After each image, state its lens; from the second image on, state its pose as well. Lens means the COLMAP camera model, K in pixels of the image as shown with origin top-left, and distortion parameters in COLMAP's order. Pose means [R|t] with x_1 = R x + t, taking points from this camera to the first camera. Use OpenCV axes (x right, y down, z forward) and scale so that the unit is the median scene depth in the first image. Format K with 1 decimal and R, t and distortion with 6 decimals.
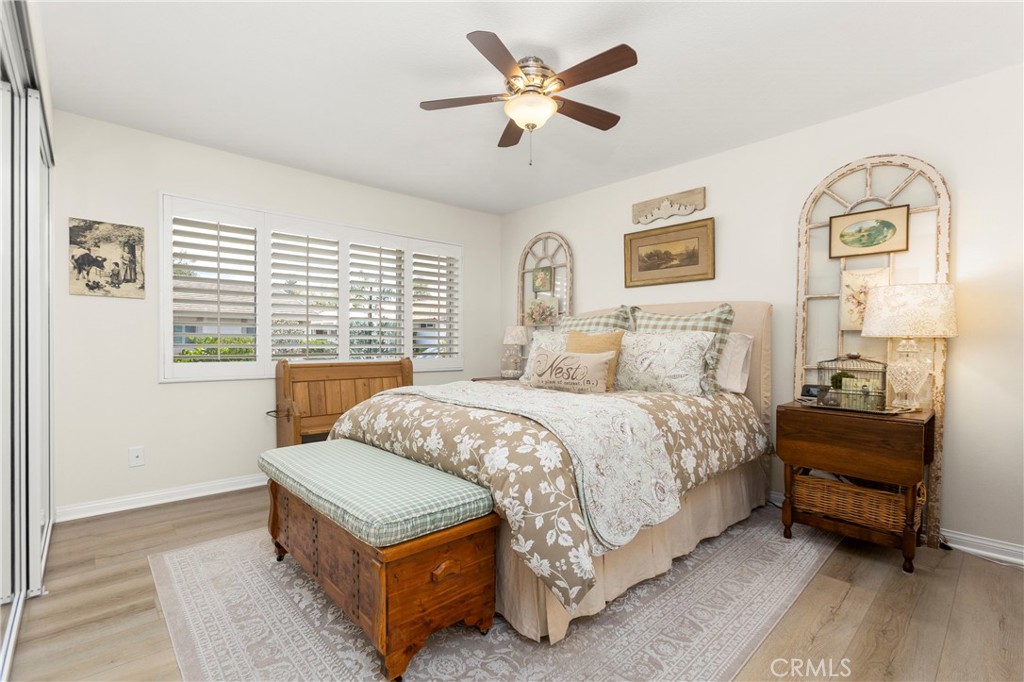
lens RADIAL K [[463.7, 0, 507.6], [0, 463.7, 335.8], [0, 0, 1]] dist [-0.024051, 0.014946]
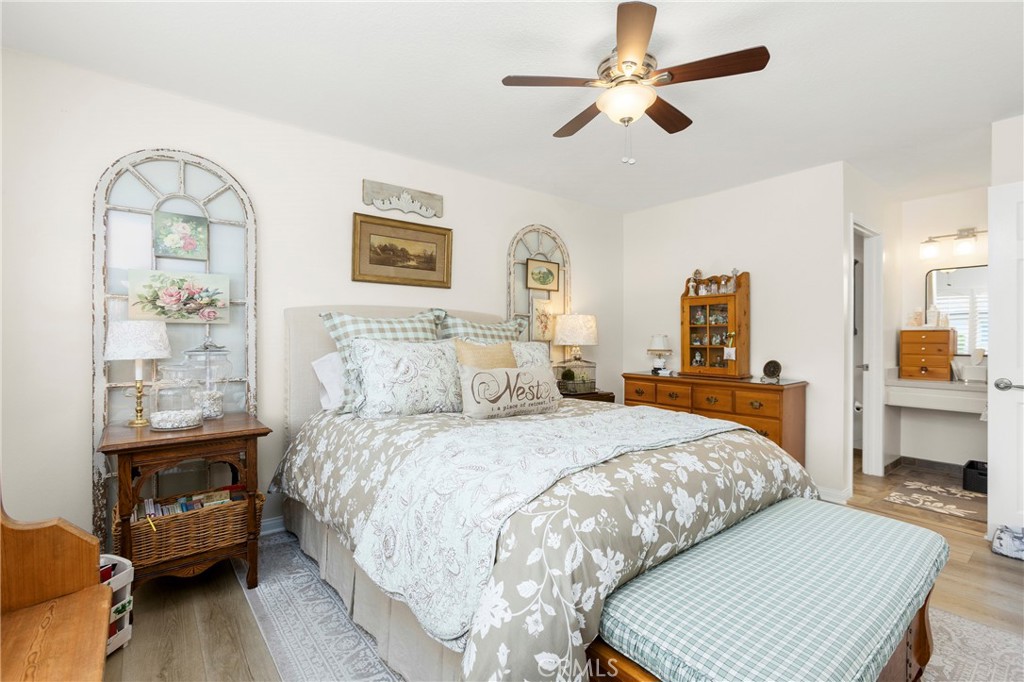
lens RADIAL K [[463.7, 0, 507.6], [0, 463.7, 335.8], [0, 0, 1]] dist [-0.024051, 0.014946]
pose [[0.079694, 0.001538, 0.996818, -0.577682], [-0.020810, 0.999783, 0.000121, -0.018703], [-0.996602, -0.020753, 0.079708, 0.774064]]
